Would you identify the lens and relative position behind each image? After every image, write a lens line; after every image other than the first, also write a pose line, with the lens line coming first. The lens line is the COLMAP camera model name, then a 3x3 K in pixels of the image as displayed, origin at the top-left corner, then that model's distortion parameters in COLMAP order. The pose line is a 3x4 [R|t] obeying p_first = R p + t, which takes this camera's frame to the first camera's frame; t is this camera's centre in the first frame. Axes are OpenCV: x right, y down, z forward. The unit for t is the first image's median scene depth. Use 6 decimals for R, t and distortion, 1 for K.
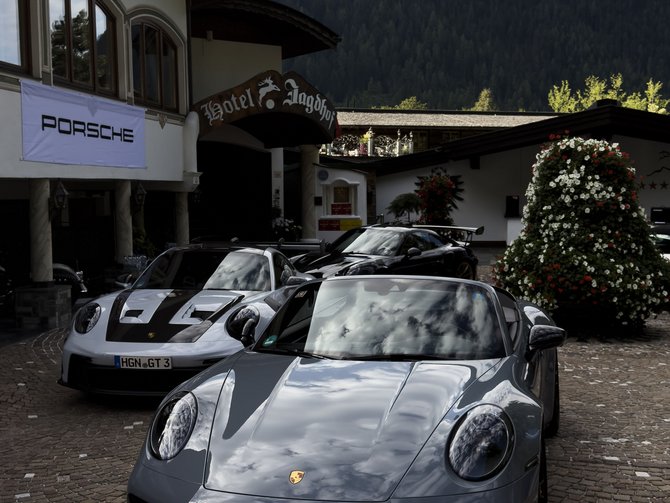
lens RADIAL K [[921.8, 0, 304.8], [0, 921.8, 256.3], [0, 0, 1]] dist [0.122797, 0.000000]
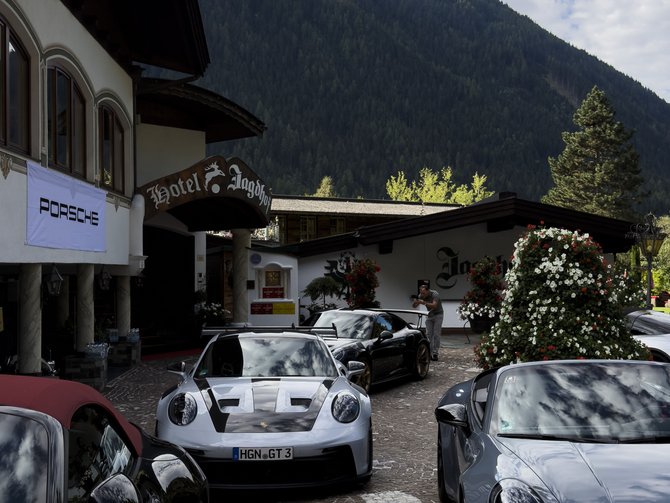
lens RADIAL K [[921.8, 0, 323.2], [0, 921.8, 248.2], [0, 0, 1]] dist [0.122797, 0.000000]
pose [[0.978100, 0.007650, 0.207996, -0.134637], [0.012696, 0.995271, -0.096307, -0.002362], [-0.207749, 0.096839, 0.973377, 0.006834]]
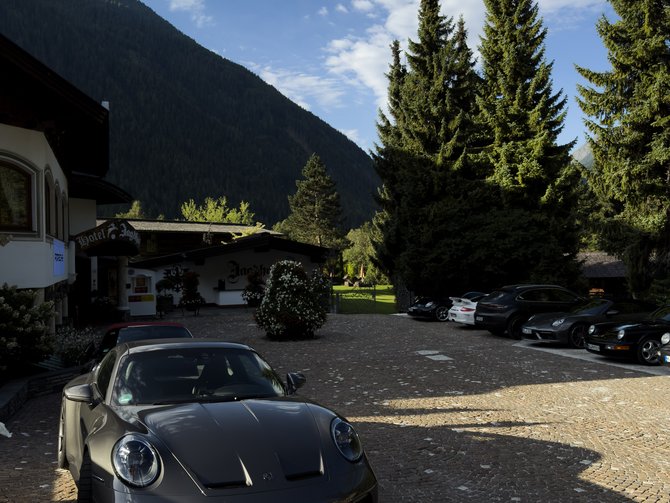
lens RADIAL K [[667.2, 0, 338.5], [0, 667.2, 254.1], [0, 0, 1]] dist [0.093224, 0.000000]
pose [[0.868191, -0.009030, 0.496148, -0.331131], [0.052033, 0.995979, -0.072923, -0.004007], [-0.493495, 0.089128, 0.865170, -0.431426]]
